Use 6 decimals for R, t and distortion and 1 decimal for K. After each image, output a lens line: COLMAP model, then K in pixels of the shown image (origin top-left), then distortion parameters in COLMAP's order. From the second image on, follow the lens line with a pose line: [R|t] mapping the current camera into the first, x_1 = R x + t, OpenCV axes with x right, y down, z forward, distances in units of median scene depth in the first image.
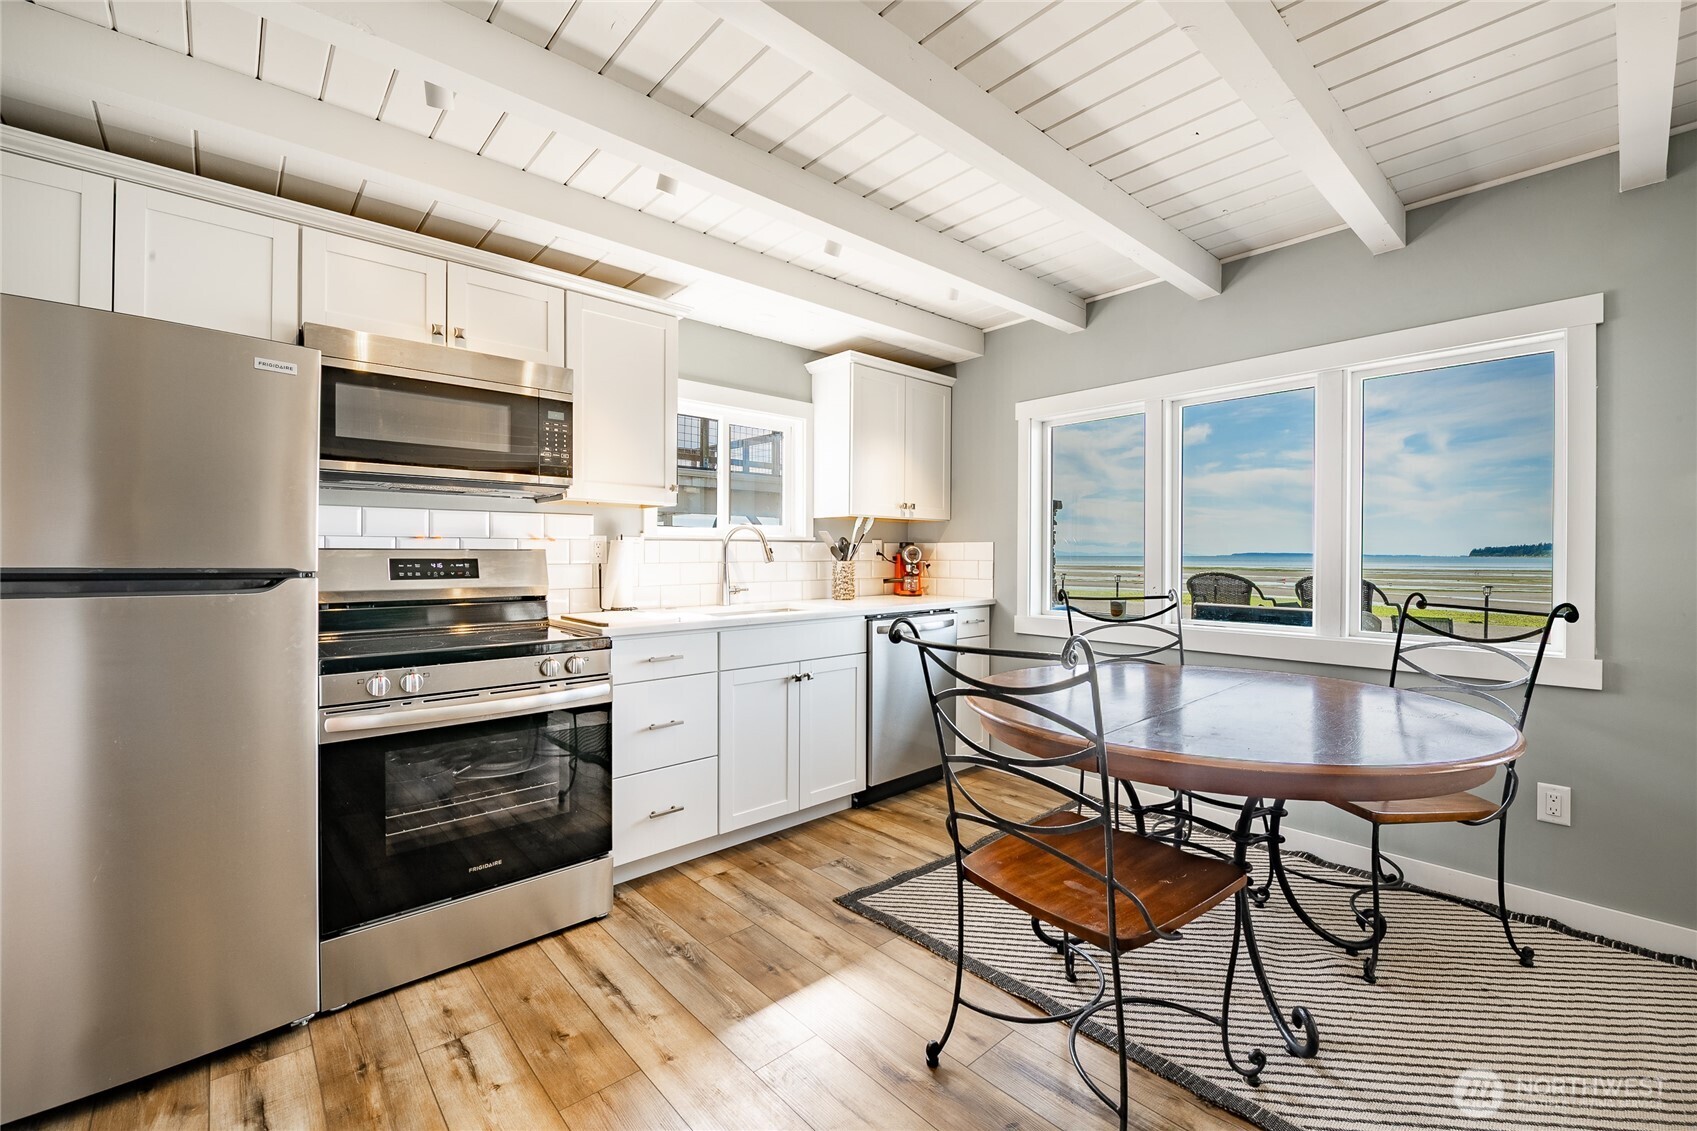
lens RADIAL K [[695.8, 0, 851.9], [0, 695.8, 562.2], [0, 0, 1]] dist [-0.008127, -0.000256]
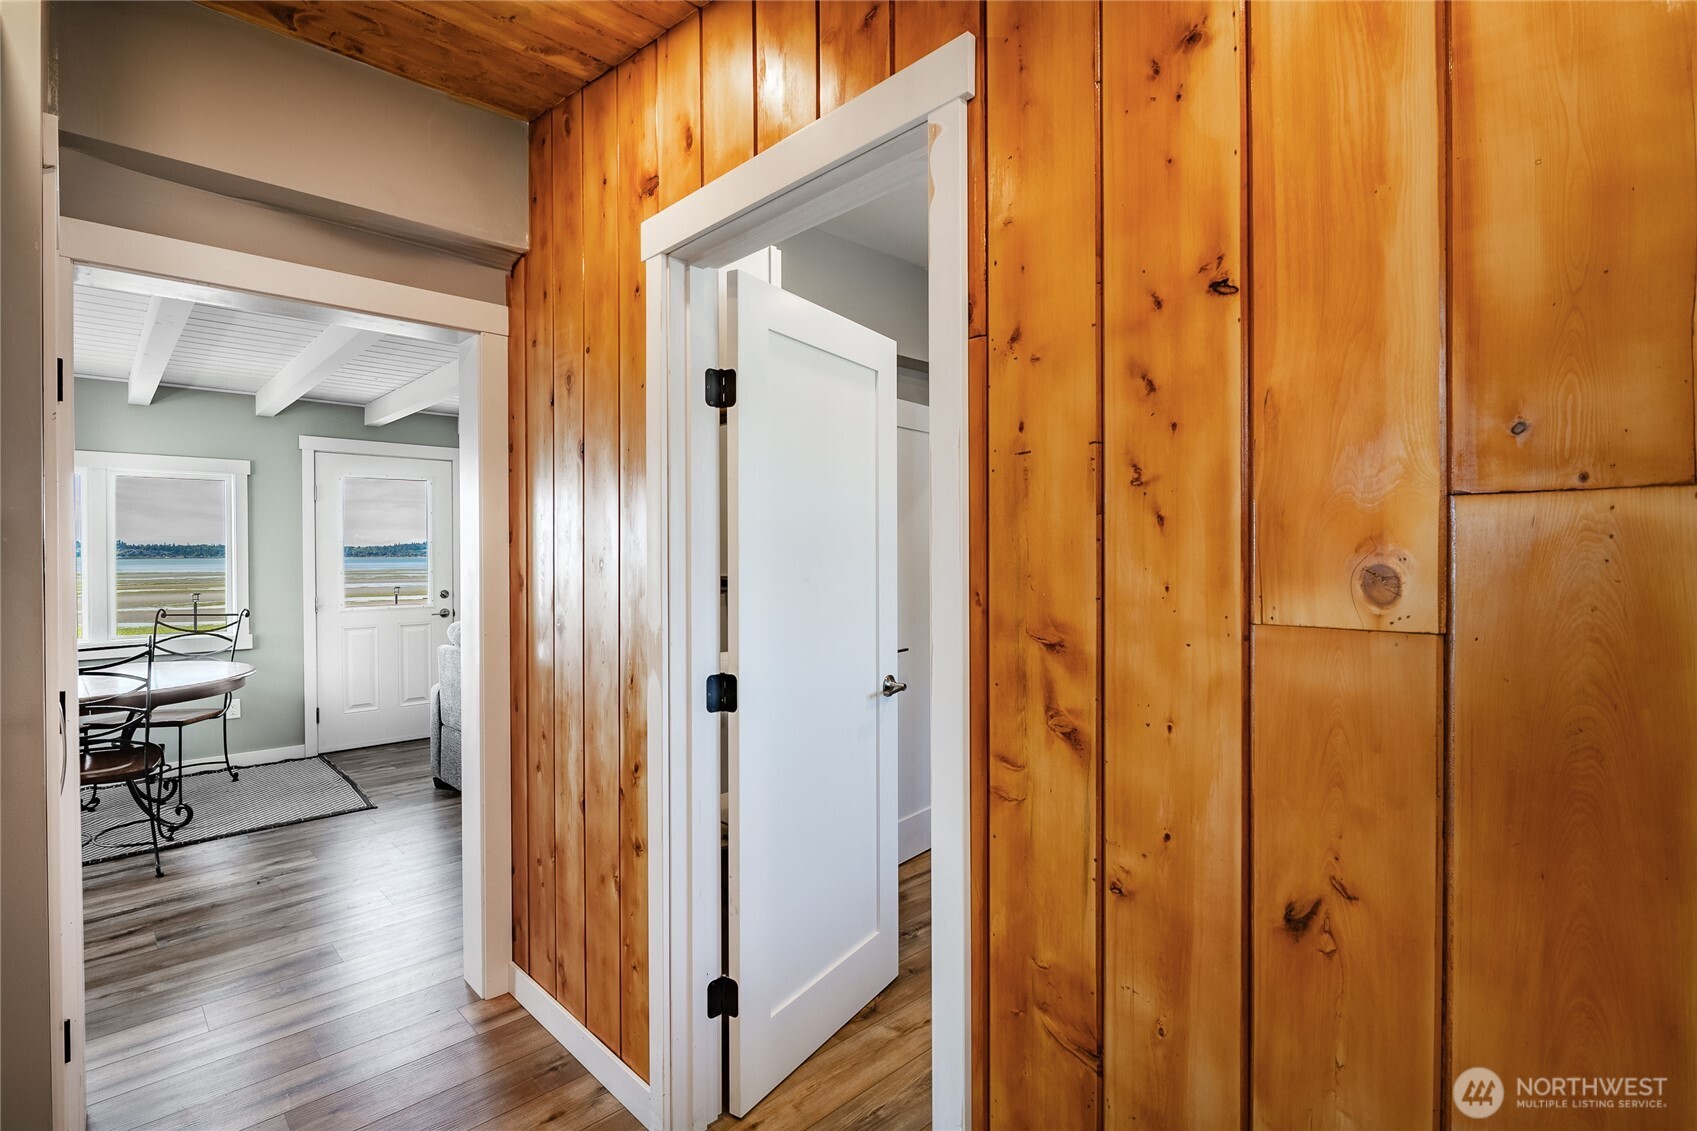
lens RADIAL K [[811.3, 0, 856.5], [0, 811.3, 559.6], [0, 0, 1]] dist [-0.002194, -0.001233]
pose [[-0.035306, -0.007796, 0.999346, -1.037249], [0.014852, 0.999855, 0.008324, -0.057735], [-0.999266, 0.015137, -0.035185, -0.546203]]
